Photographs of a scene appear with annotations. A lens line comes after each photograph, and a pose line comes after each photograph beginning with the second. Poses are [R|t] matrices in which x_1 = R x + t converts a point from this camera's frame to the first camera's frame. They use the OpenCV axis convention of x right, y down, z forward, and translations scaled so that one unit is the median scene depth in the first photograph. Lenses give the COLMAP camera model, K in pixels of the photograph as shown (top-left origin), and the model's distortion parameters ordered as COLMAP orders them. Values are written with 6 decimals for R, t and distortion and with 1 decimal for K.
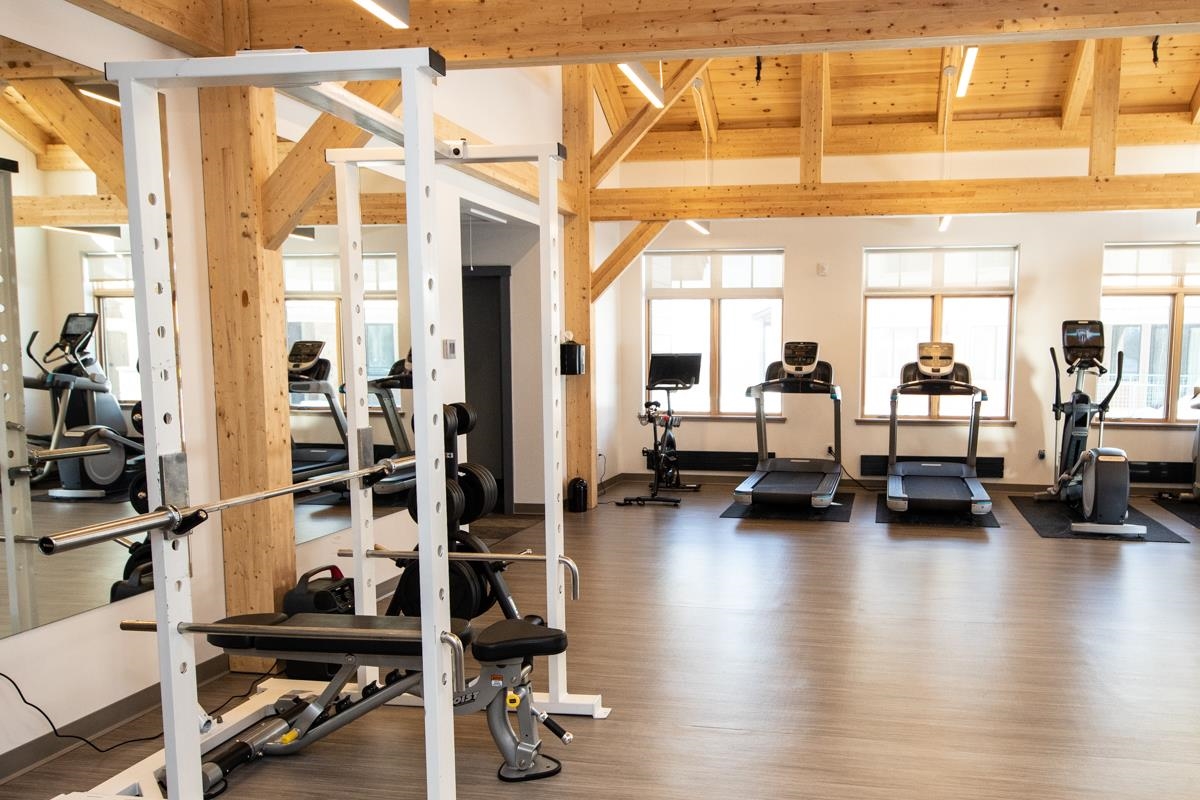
lens RADIAL K [[807.5, 0, 603.2], [0, 807.5, 403.7], [0, 0, 1]] dist [0.003333, 0.001189]
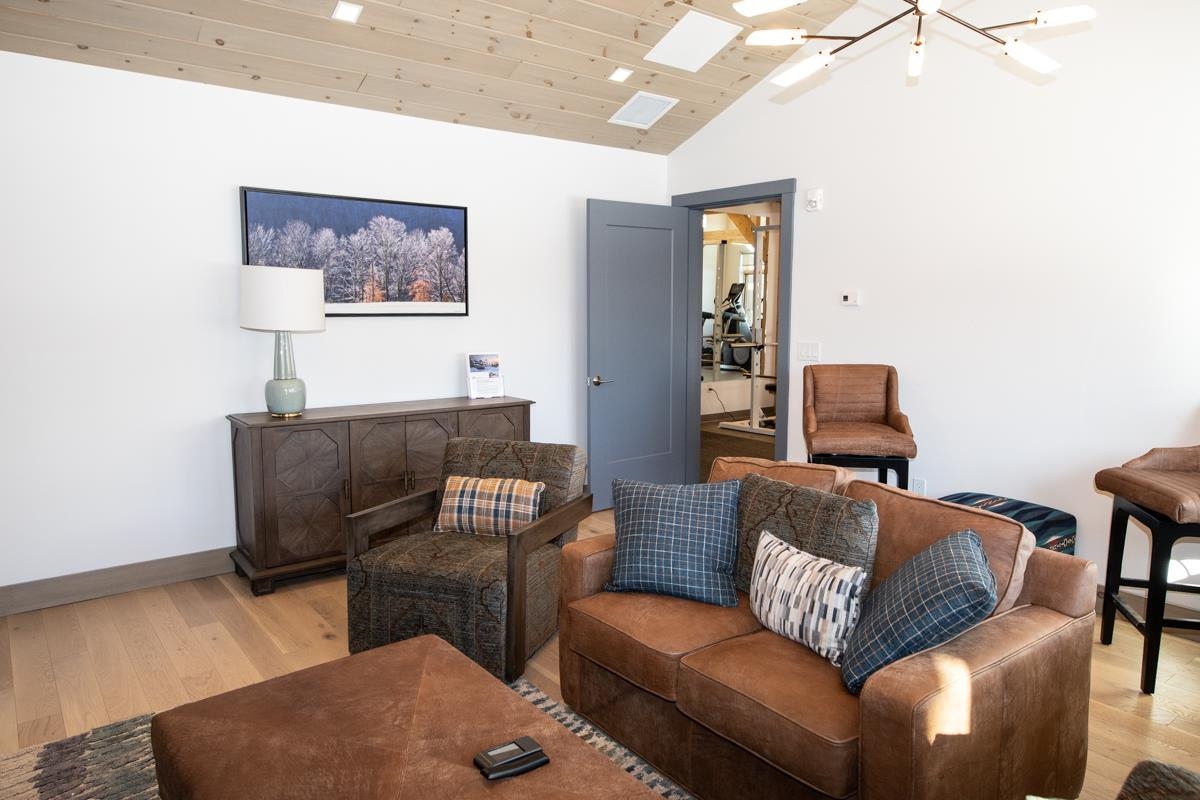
lens RADIAL K [[782.1, 0, 598.7], [0, 782.1, 398.3], [0, 0, 1]] dist [0.000324, 0.000008]
pose [[0.735333, 0.092125, -0.671415, 0.483870], [-0.066565, 0.995745, 0.063724, 0.080421], [0.674429, -0.002166, 0.738336, -0.748265]]
